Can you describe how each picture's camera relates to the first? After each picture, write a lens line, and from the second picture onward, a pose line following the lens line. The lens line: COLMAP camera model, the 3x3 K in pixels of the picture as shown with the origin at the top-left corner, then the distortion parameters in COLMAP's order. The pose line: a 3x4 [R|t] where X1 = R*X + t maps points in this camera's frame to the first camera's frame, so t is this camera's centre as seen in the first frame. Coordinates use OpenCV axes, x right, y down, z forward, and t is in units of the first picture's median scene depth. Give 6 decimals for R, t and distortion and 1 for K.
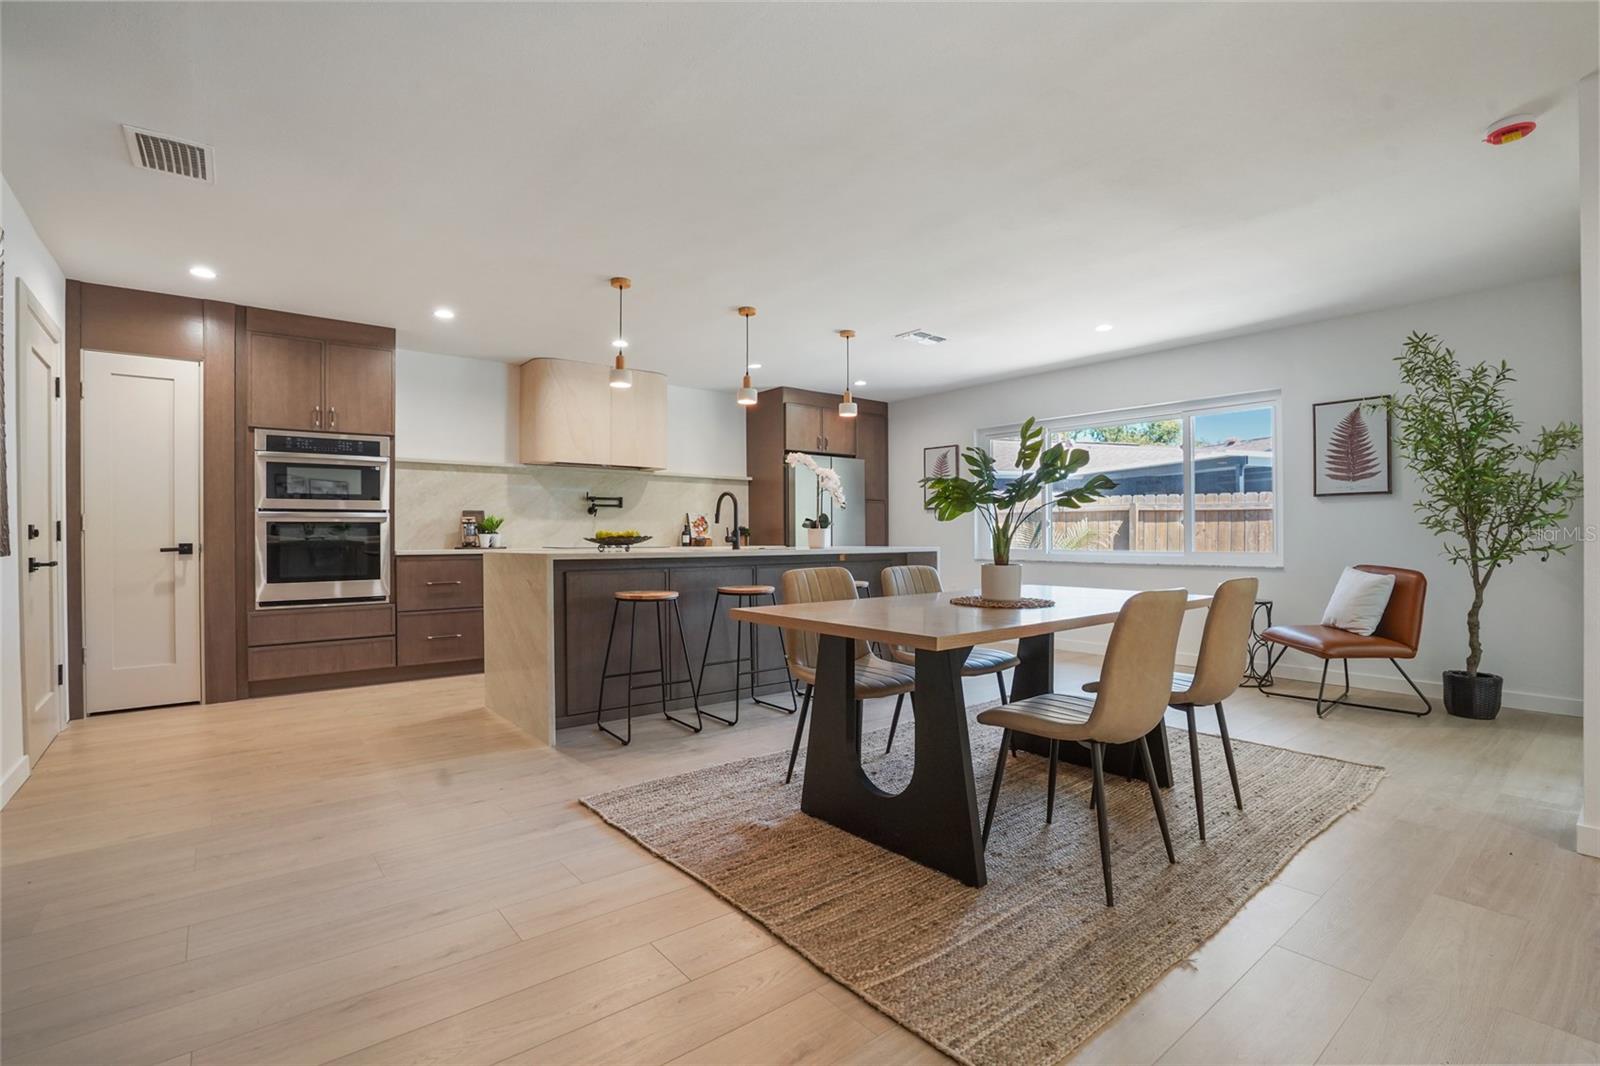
lens RADIAL K [[733.5, 0, 800.0], [0, 733.5, 533.0], [0, 0, 1]] dist [-0.025966, 0.000268]
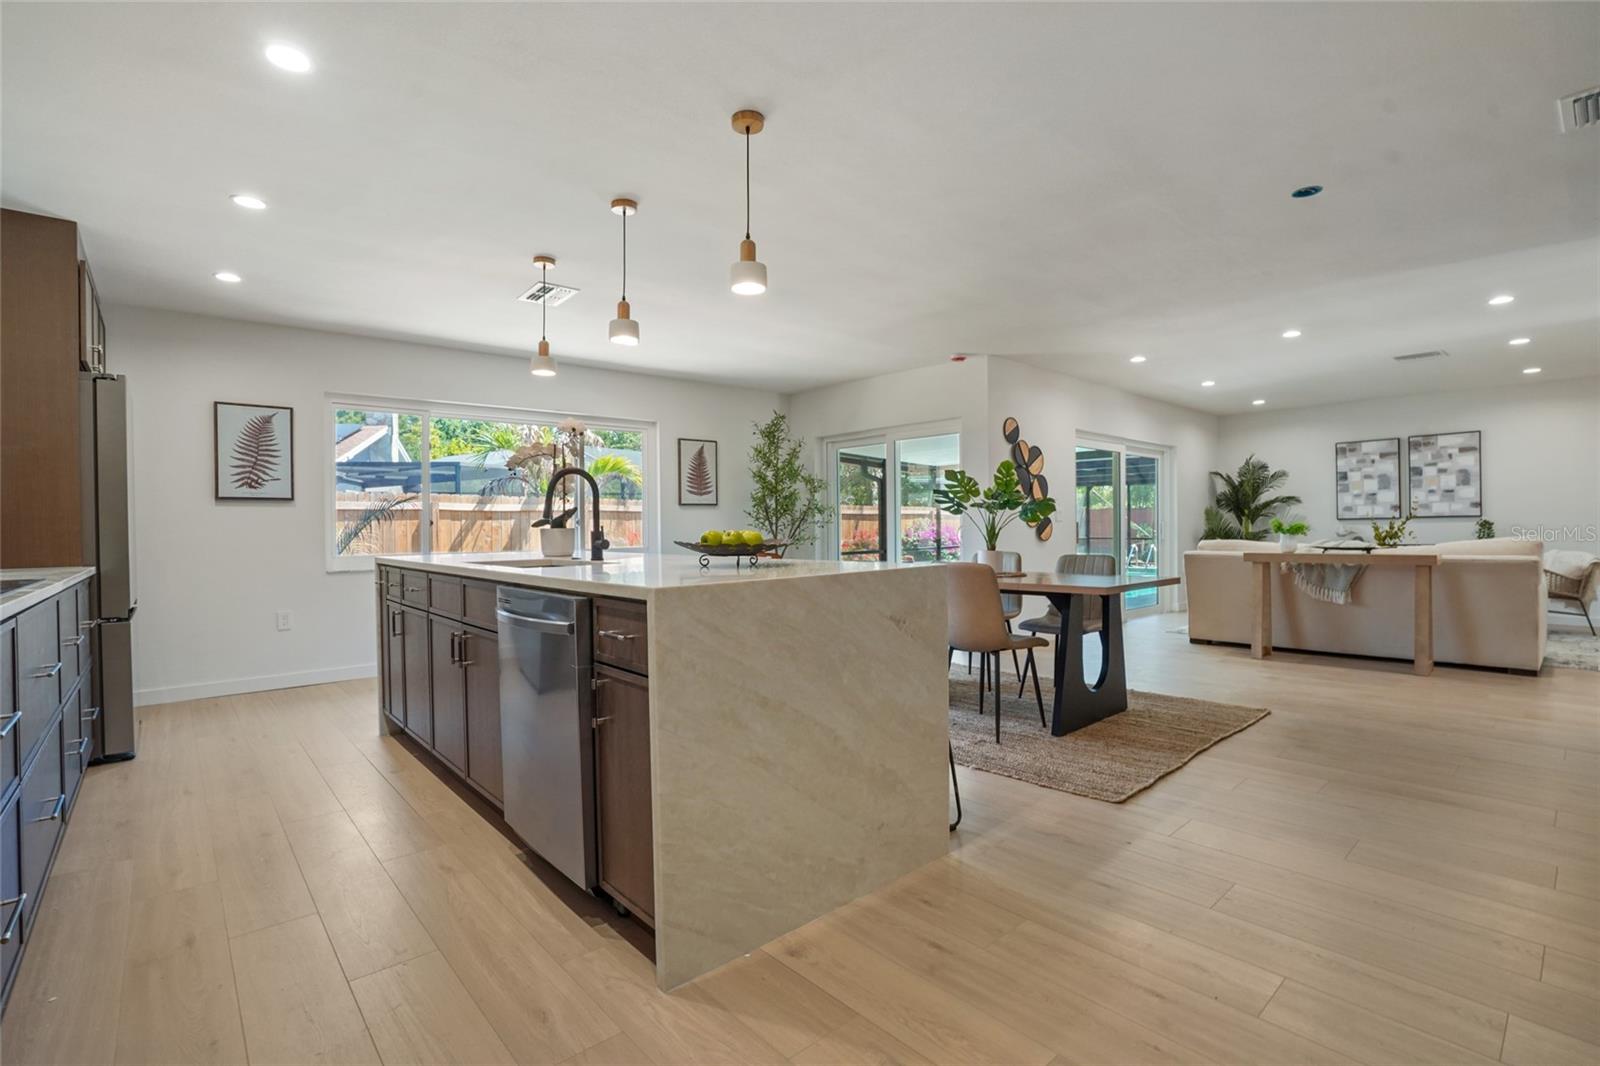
lens RADIAL K [[742.7, 0, 825.7], [0, 742.7, 528.2], [0, 0, 1]] dist [-0.003043, -0.000170]
pose [[-0.069711, 0.000361, 0.997567, -0.842054], [0.010003, 0.999950, 0.000337, -0.005435], [-0.997517, 0.010003, -0.069711, 0.961616]]
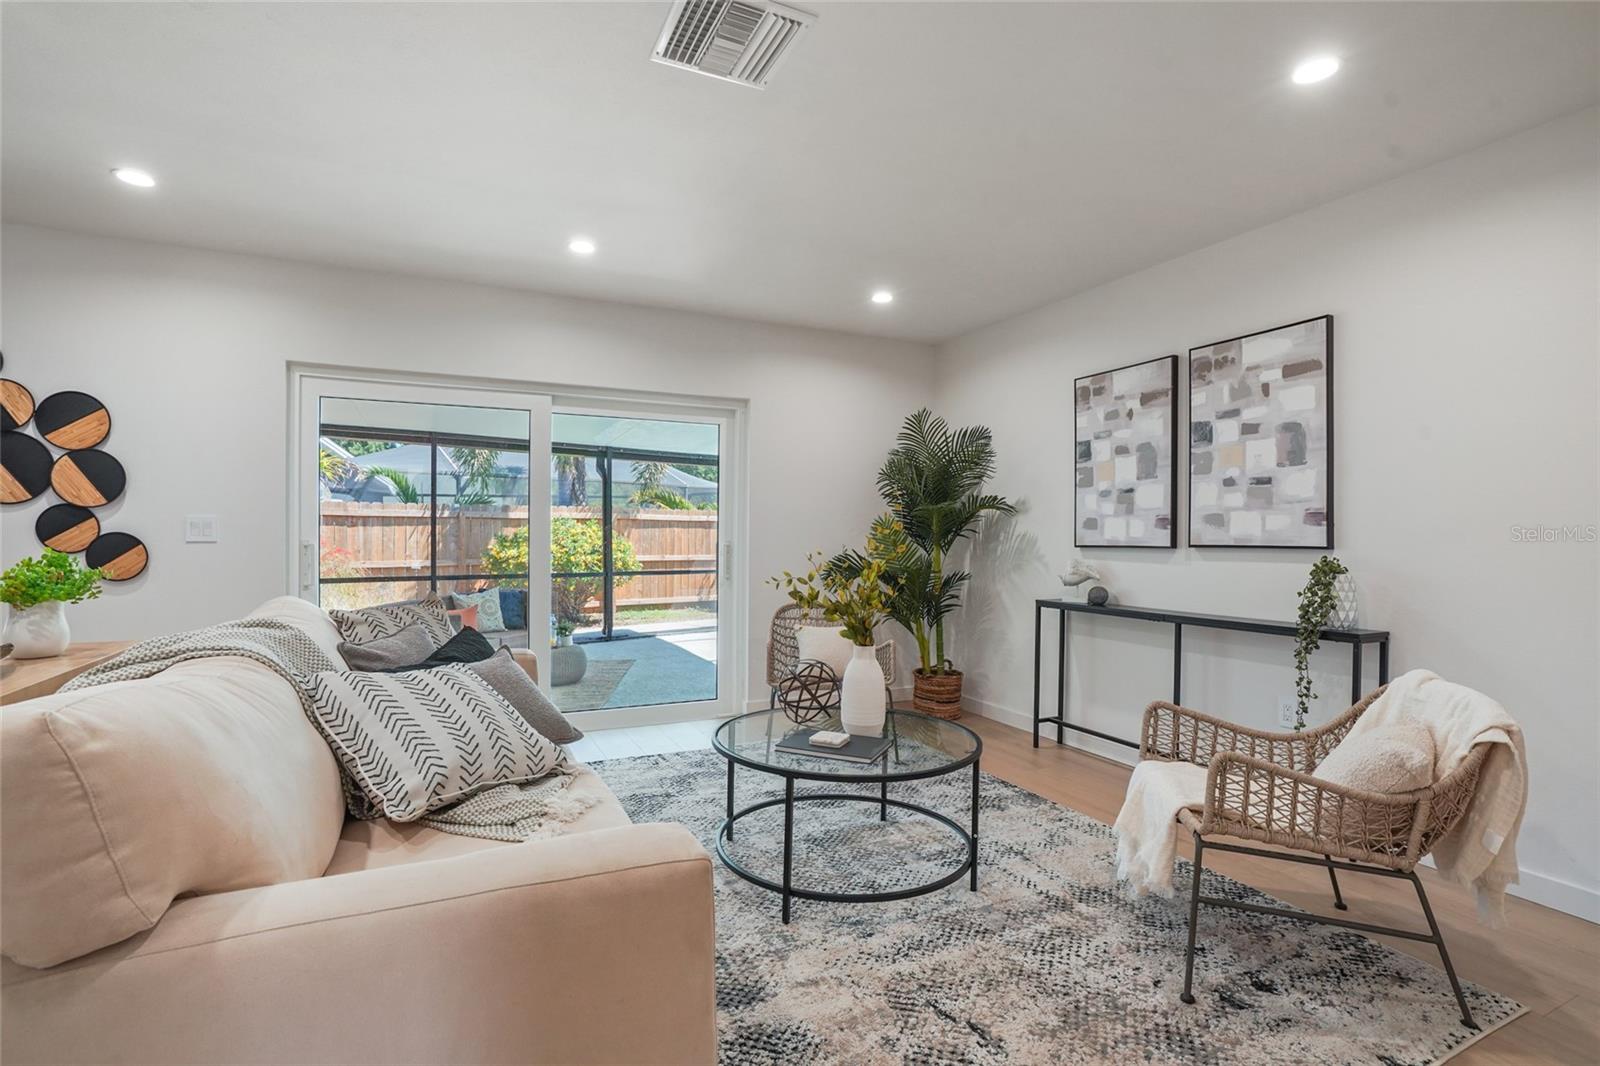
lens RADIAL K [[751.8, 0, 790.3], [0, 751.8, 539.6], [0, 0, 1]] dist [-0.062041, 0.020894]
pose [[0.250941, -0.005076, 0.967989, 0.142806], [-0.006694, 0.999953, 0.006979, -0.028697], [-0.967979, -0.008232, 0.250896, -0.525471]]
